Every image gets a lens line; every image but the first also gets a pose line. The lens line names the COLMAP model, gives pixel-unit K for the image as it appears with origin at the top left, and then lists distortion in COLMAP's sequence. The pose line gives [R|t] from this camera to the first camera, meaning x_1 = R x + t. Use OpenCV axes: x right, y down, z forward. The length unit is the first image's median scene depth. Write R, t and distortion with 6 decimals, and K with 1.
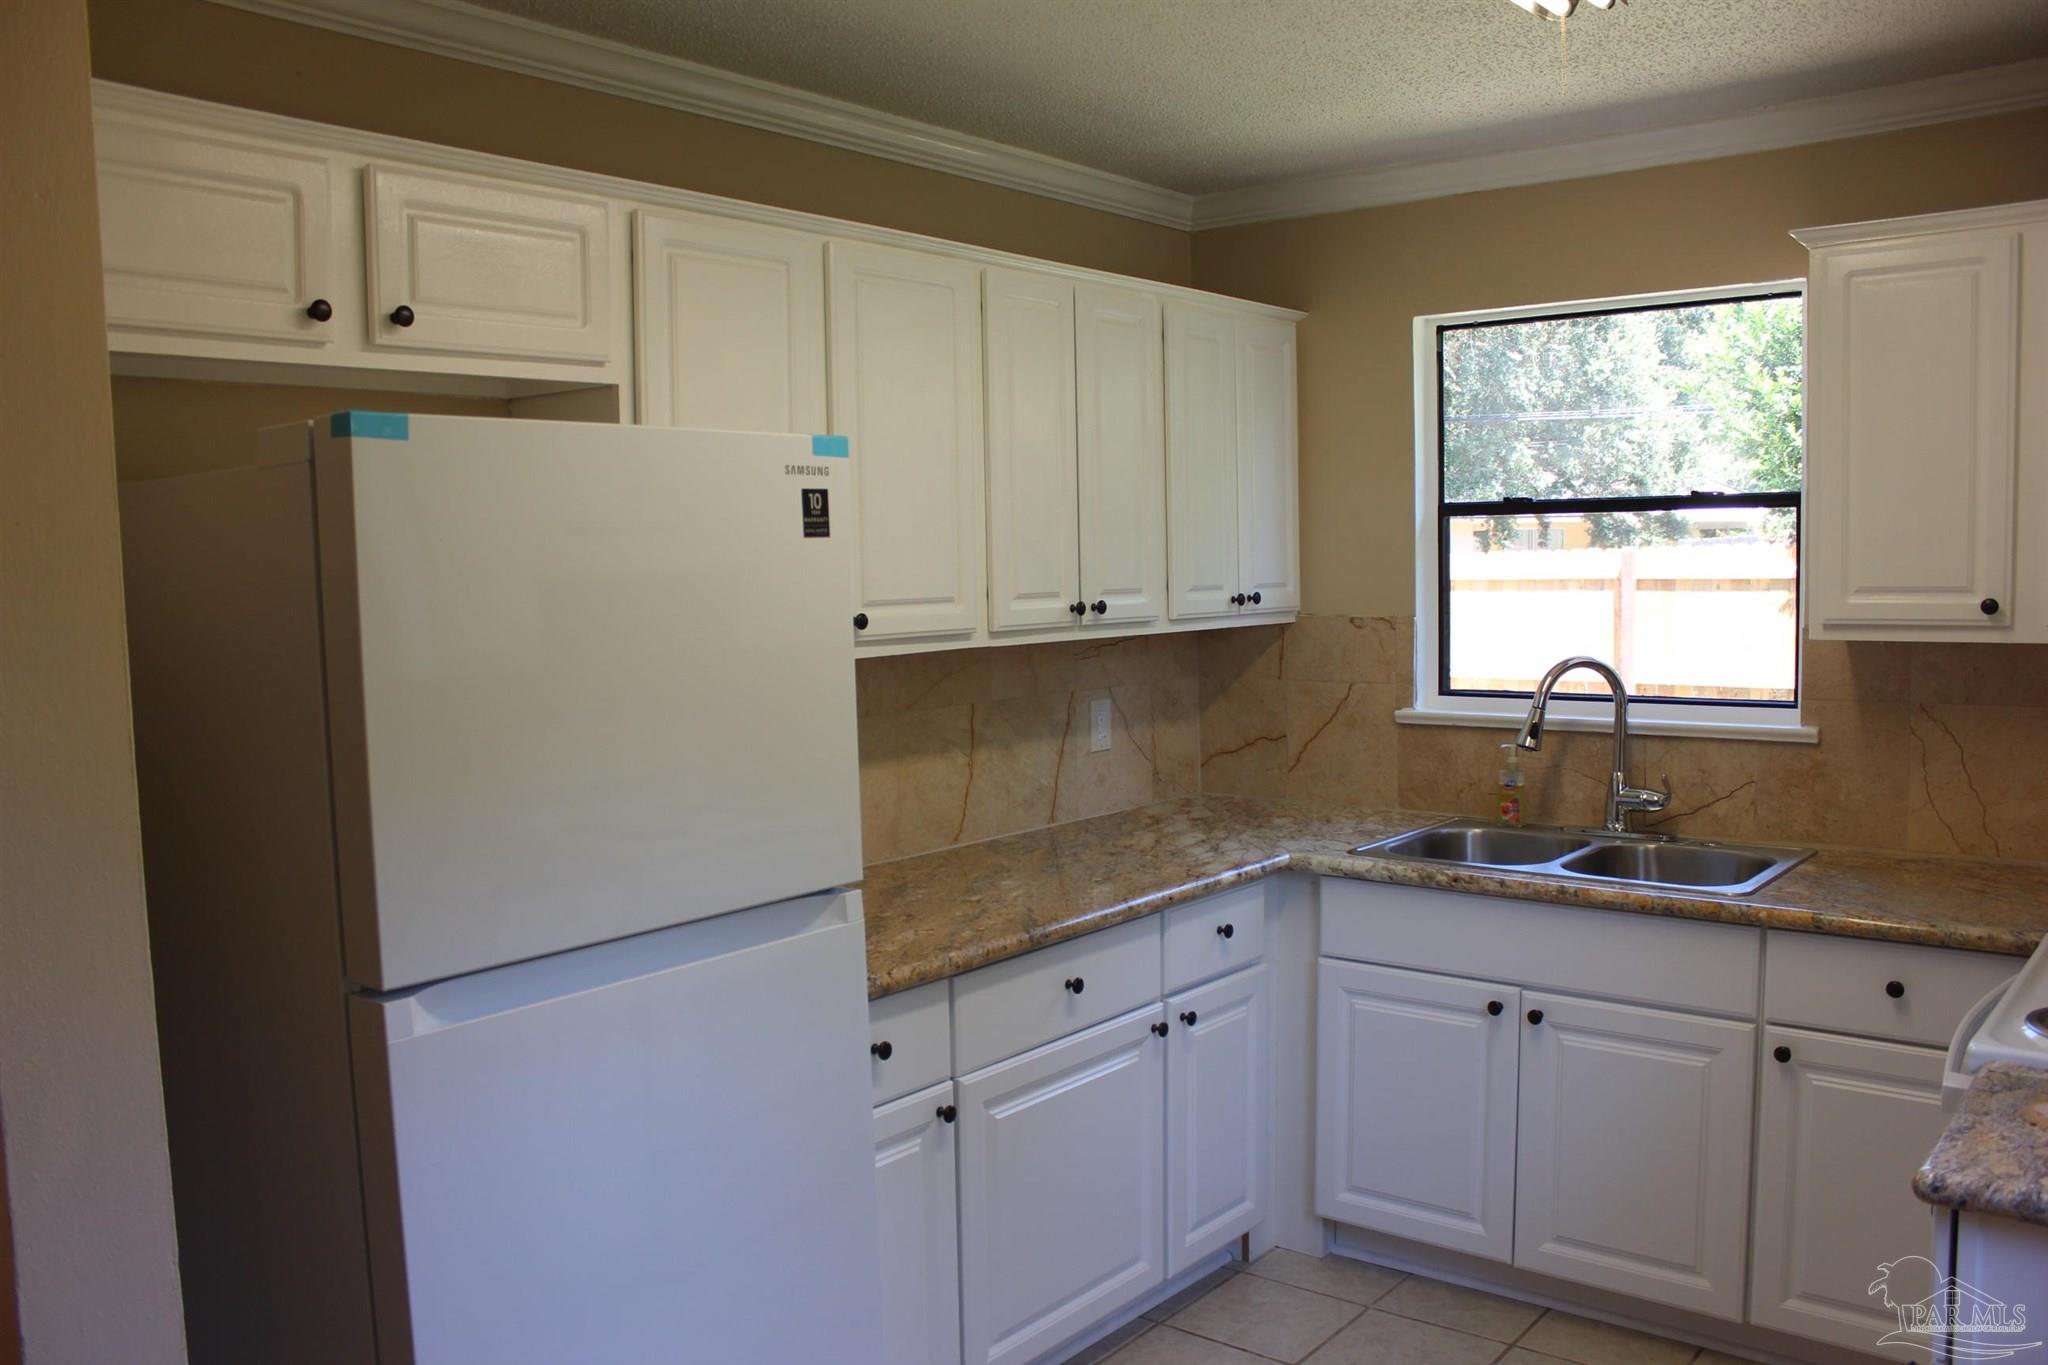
lens RADIAL K [[1695.7, 0, 1015.4], [0, 1695.7, 695.4], [0, 0, 1]] dist [-0.120365, 0.079777]
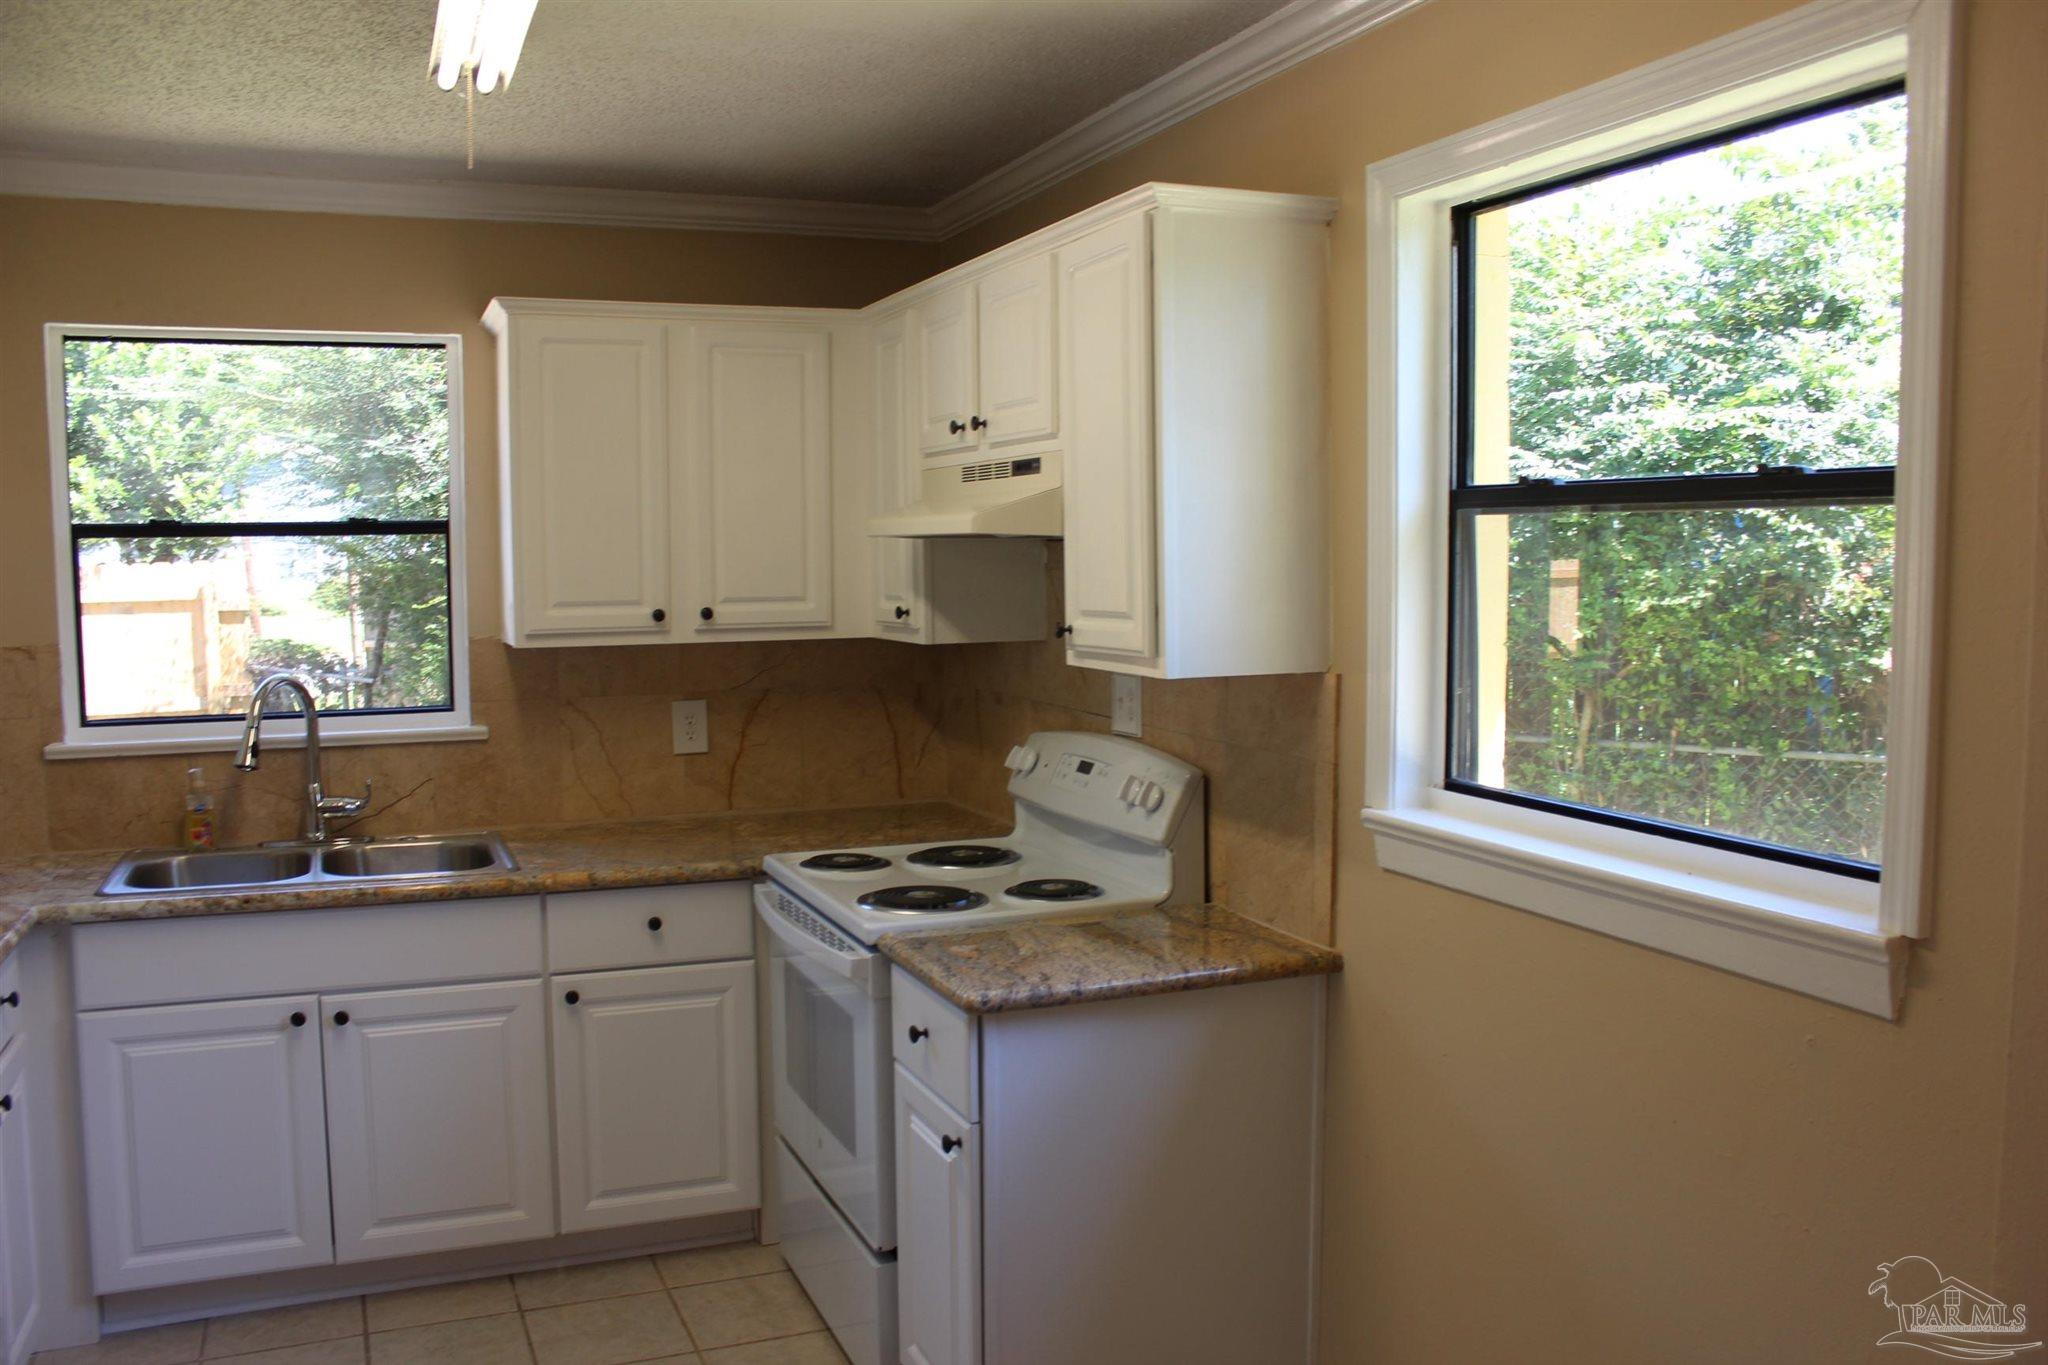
lens RADIAL K [[1695.7, 0, 1007.2], [0, 1695.7, 691.5], [0, 0, 1]] dist [-0.120365, 0.079777]
pose [[0.481479, -0.052032, 0.874912, -0.358261], [0.069954, 0.997333, 0.020816, -0.003375], [-0.873661, 0.051181, 0.483835, 0.115066]]
